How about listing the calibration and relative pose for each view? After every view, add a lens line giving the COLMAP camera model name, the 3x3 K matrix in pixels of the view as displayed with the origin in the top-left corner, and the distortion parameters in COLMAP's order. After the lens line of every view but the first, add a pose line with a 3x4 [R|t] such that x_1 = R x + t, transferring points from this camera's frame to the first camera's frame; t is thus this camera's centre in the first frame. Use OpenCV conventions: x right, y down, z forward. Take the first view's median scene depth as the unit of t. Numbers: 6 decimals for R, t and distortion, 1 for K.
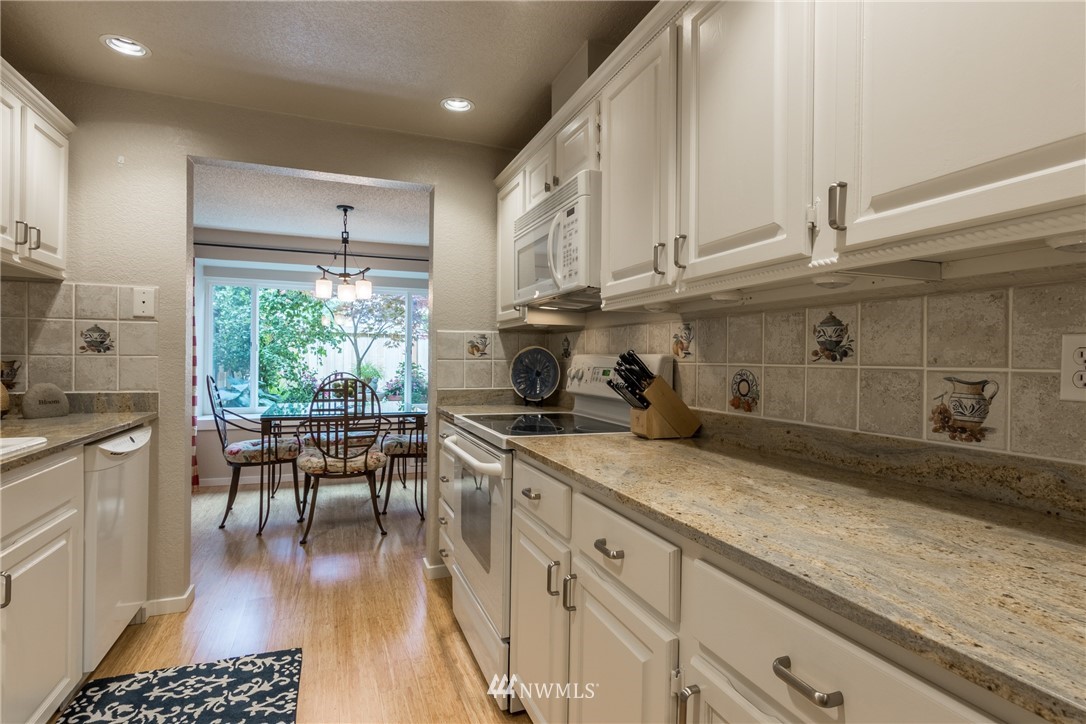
lens RADIAL K [[554.2, 0, 537.7], [0, 554.2, 366.3], [0, 0, 1]] dist [0.003908, 0.001308]
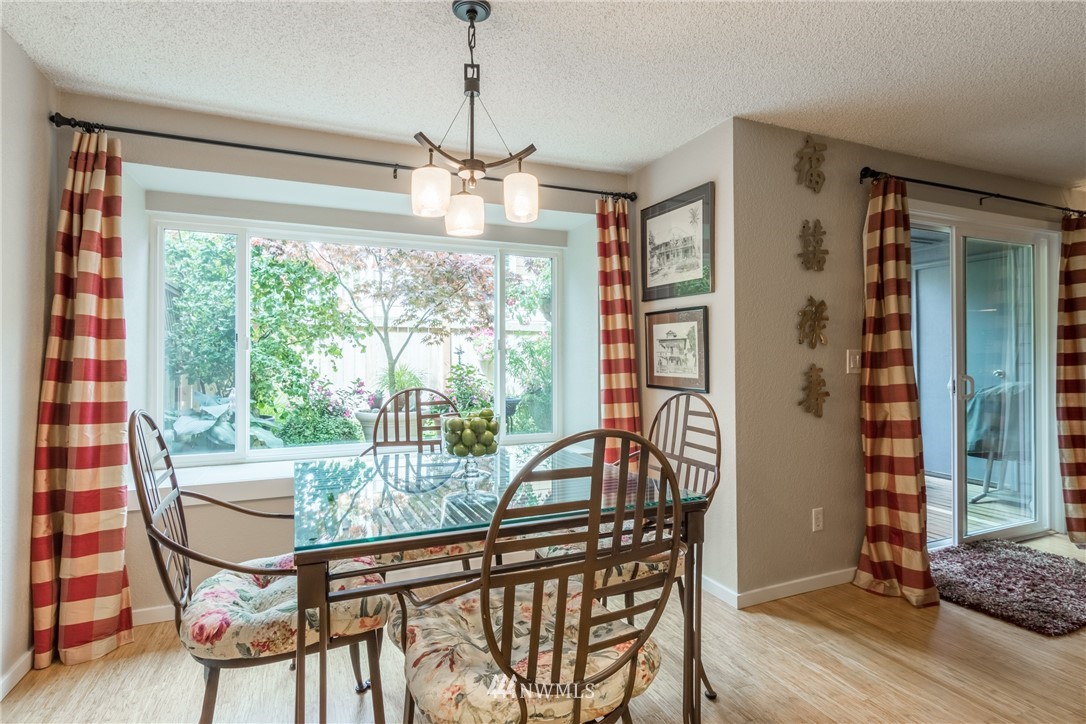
lens RADIAL K [[554.2, 0, 538.4], [0, 554.2, 356.9], [0, 0, 1]] dist [0.003908, 0.001308]
pose [[0.998979, -0.010743, 0.043889, -0.188233], [0.011476, 0.999798, -0.016485, -0.005693], [-0.043703, 0.016971, 0.998900, 0.339827]]
